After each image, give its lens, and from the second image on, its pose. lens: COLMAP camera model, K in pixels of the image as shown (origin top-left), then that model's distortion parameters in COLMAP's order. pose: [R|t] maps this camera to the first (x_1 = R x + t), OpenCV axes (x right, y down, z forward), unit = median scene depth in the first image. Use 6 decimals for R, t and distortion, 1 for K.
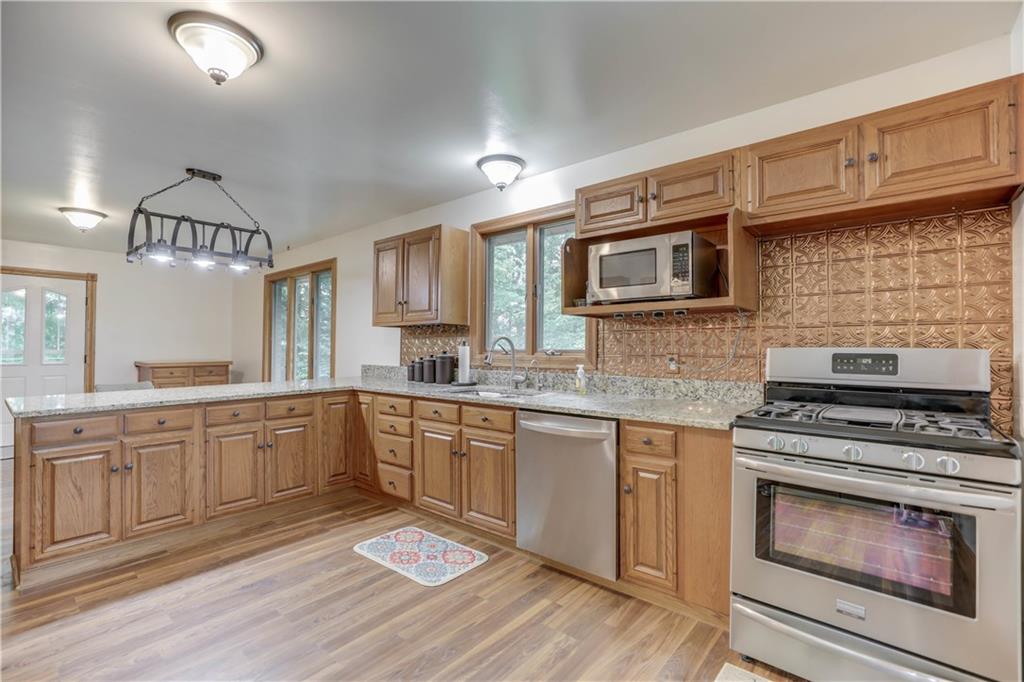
lens RADIAL K [[466.1, 0, 514.3], [0, 466.1, 340.3], [0, 0, 1]] dist [-0.017296, 0.006870]
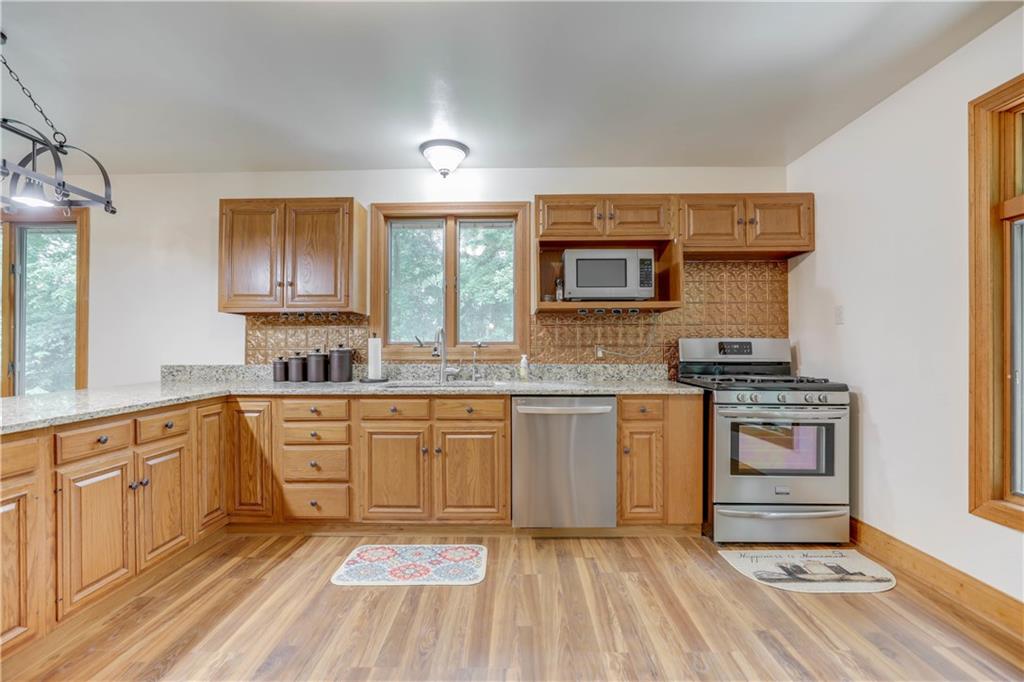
lens RADIAL K [[466.1, 0, 515.9], [0, 466.1, 346.9], [0, 0, 1]] dist [-0.017296, 0.006870]
pose [[0.771479, -0.001724, 0.636253, -0.608705], [-0.005380, 0.999943, 0.009233, 0.025514], [-0.636233, -0.010546, 0.771425, 0.176288]]
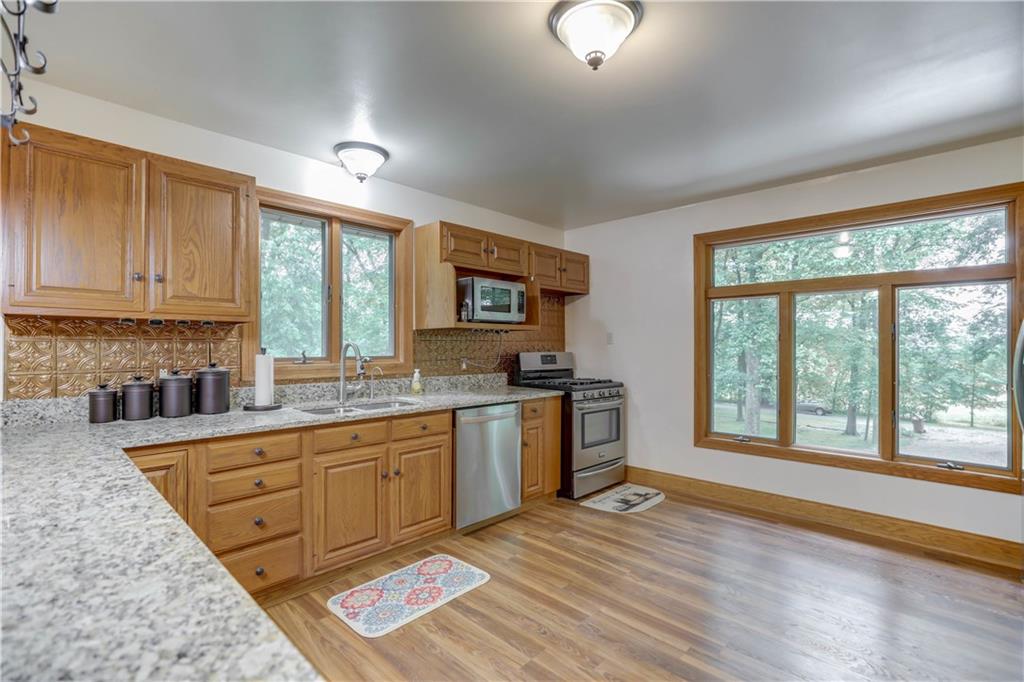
lens RADIAL K [[466.1, 0, 514.8], [0, 466.1, 346.6], [0, 0, 1]] dist [-0.017296, 0.006870]
pose [[0.062593, -0.002285, 0.998037, -1.043675], [-0.015183, 0.999879, 0.003241, -0.010899], [-0.997924, -0.015356, 0.062550, 0.735471]]
